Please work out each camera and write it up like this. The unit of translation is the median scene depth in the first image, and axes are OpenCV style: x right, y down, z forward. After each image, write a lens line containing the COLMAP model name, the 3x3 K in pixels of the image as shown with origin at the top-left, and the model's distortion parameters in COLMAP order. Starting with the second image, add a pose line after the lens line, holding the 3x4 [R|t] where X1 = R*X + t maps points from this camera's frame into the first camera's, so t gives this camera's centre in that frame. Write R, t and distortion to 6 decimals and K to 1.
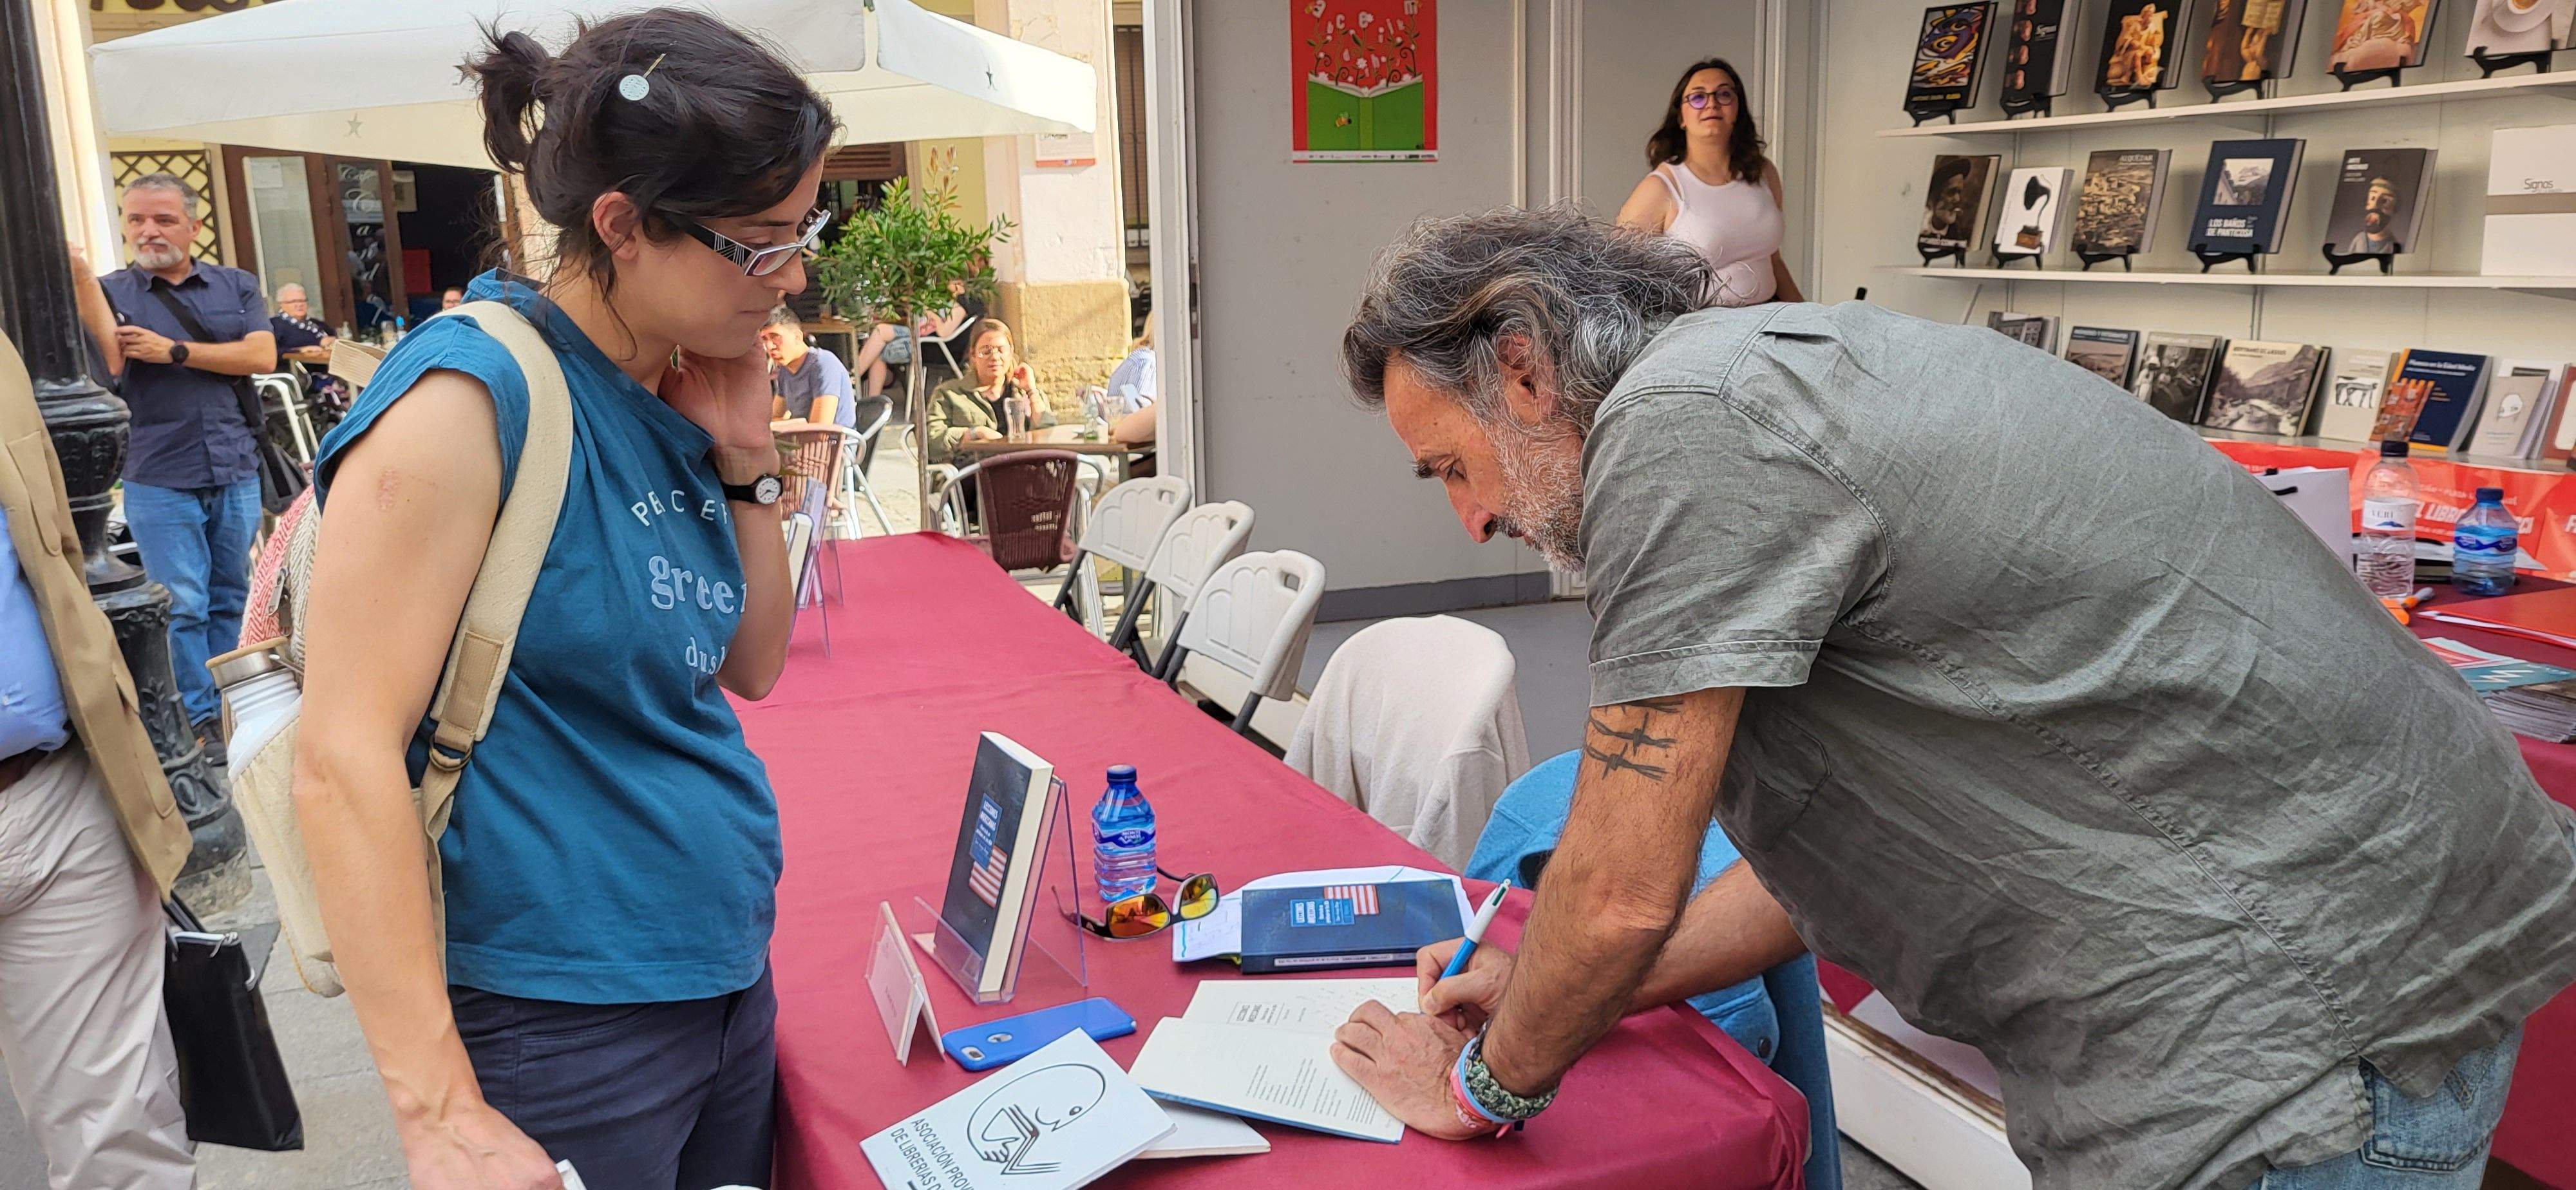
lens RADIAL K [[1977.6, 0, 1288.0], [0, 1977.6, 595.0], [0, 0, 1]] dist [0.009883, -0.006857]
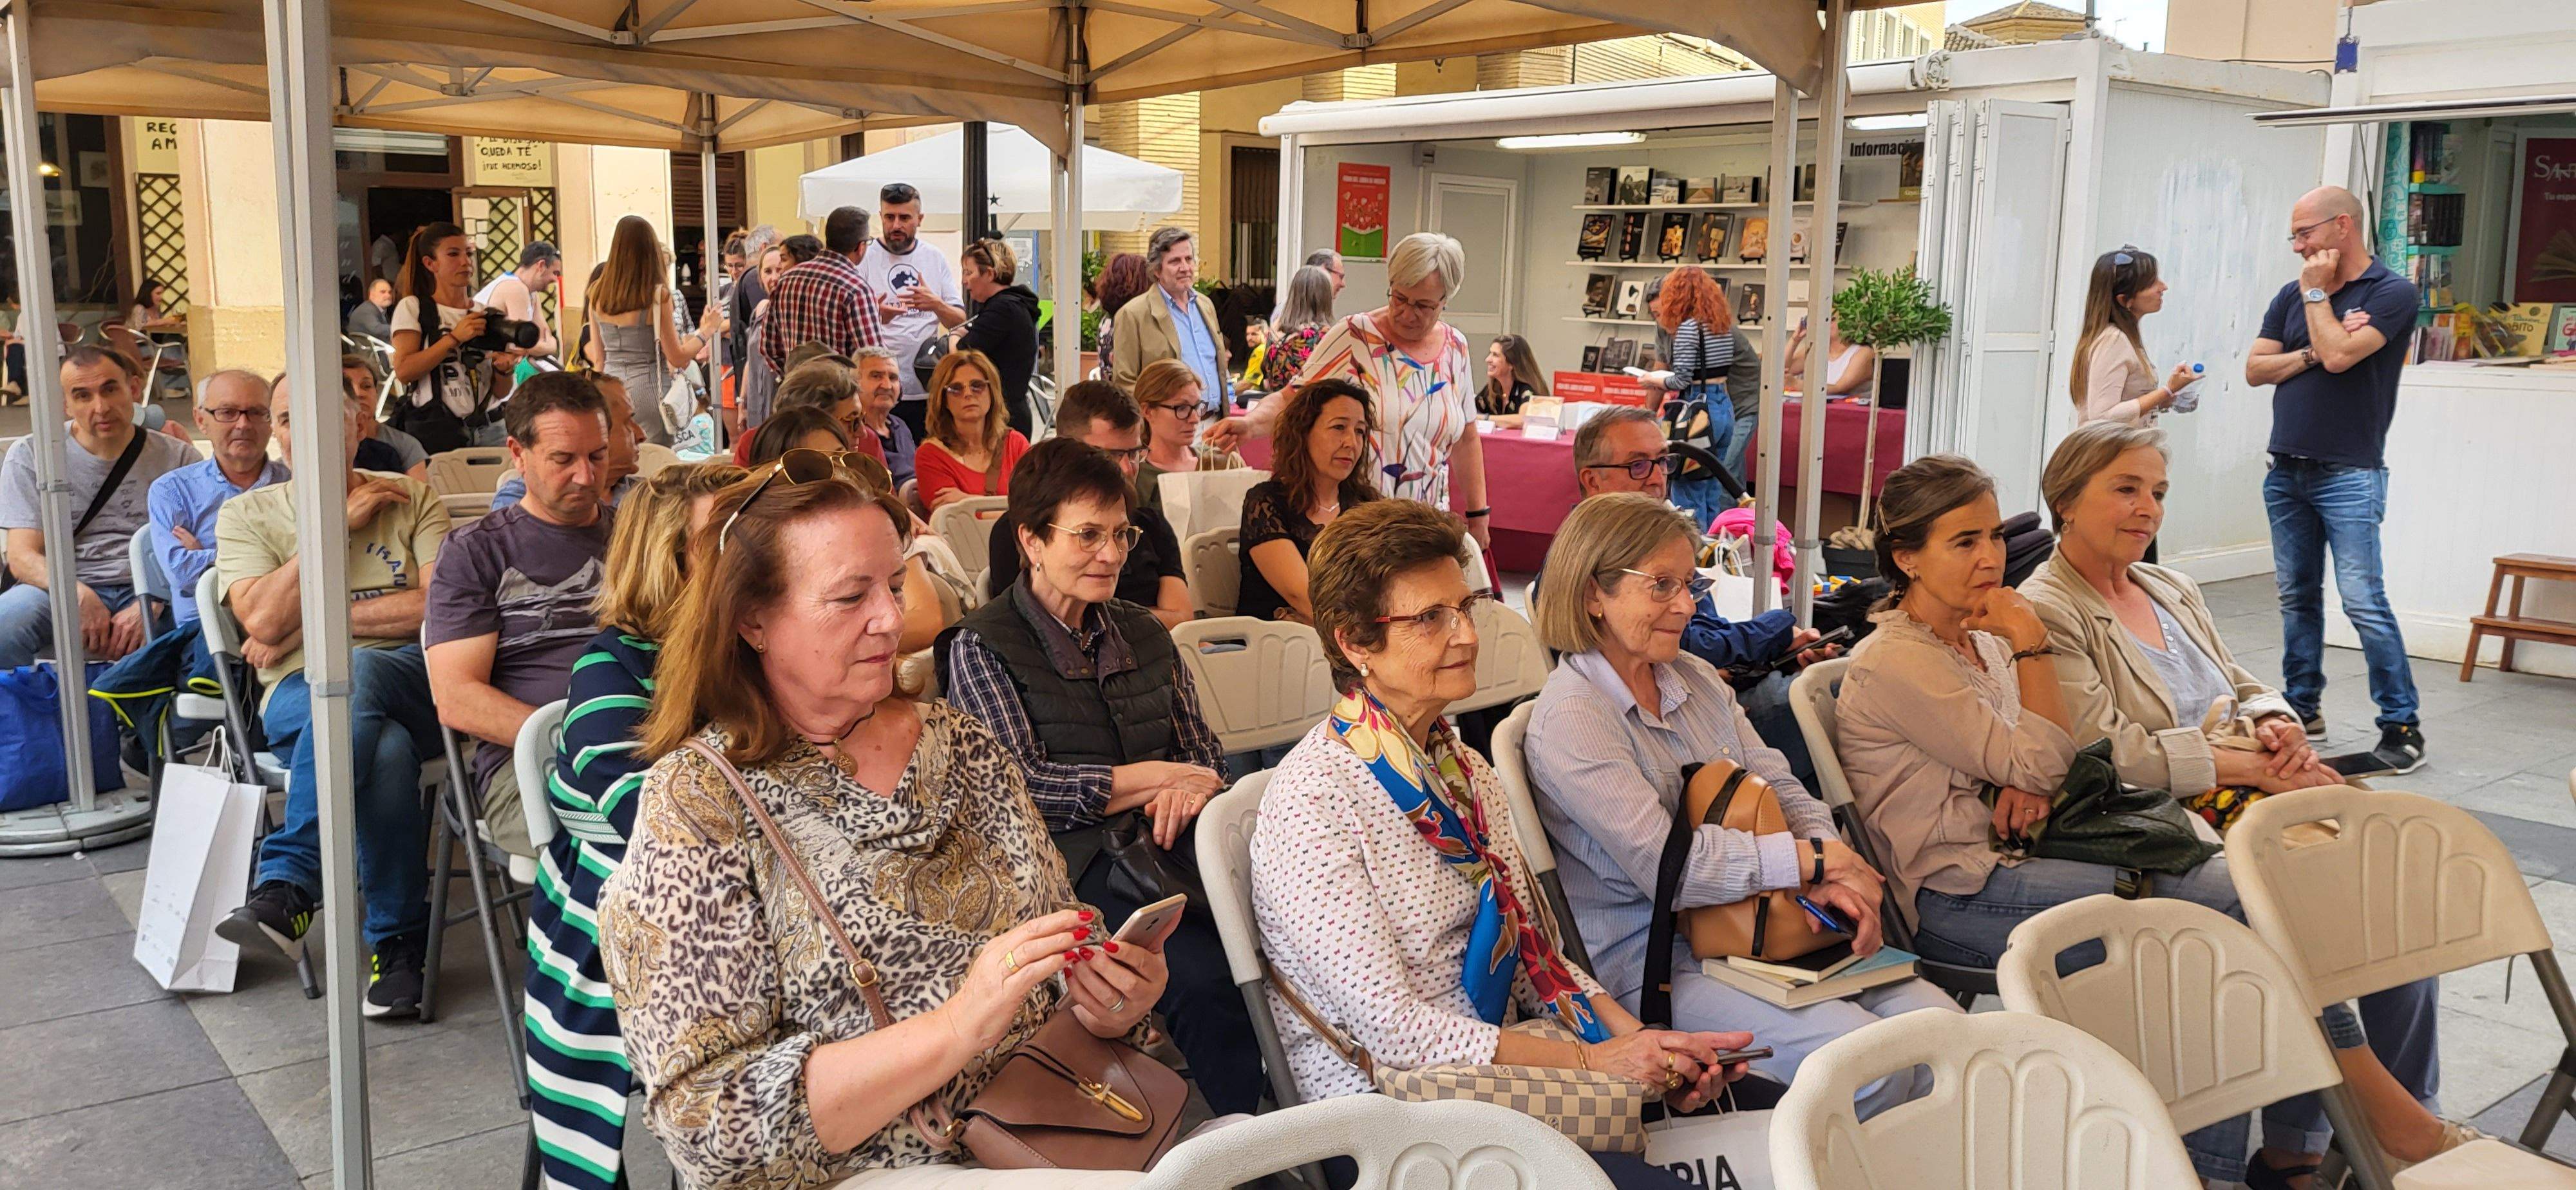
lens RADIAL K [[1977.6, 0, 1288.0], [0, 1977.6, 595.0], [0, 0, 1]] dist [0.009883, -0.006857]
pose [[0.954041, 0.000889, 0.299676, -0.928308], [0.006462, 0.999702, -0.023539, 0.283296], [-0.299608, 0.024394, 0.953751, -1.485512]]
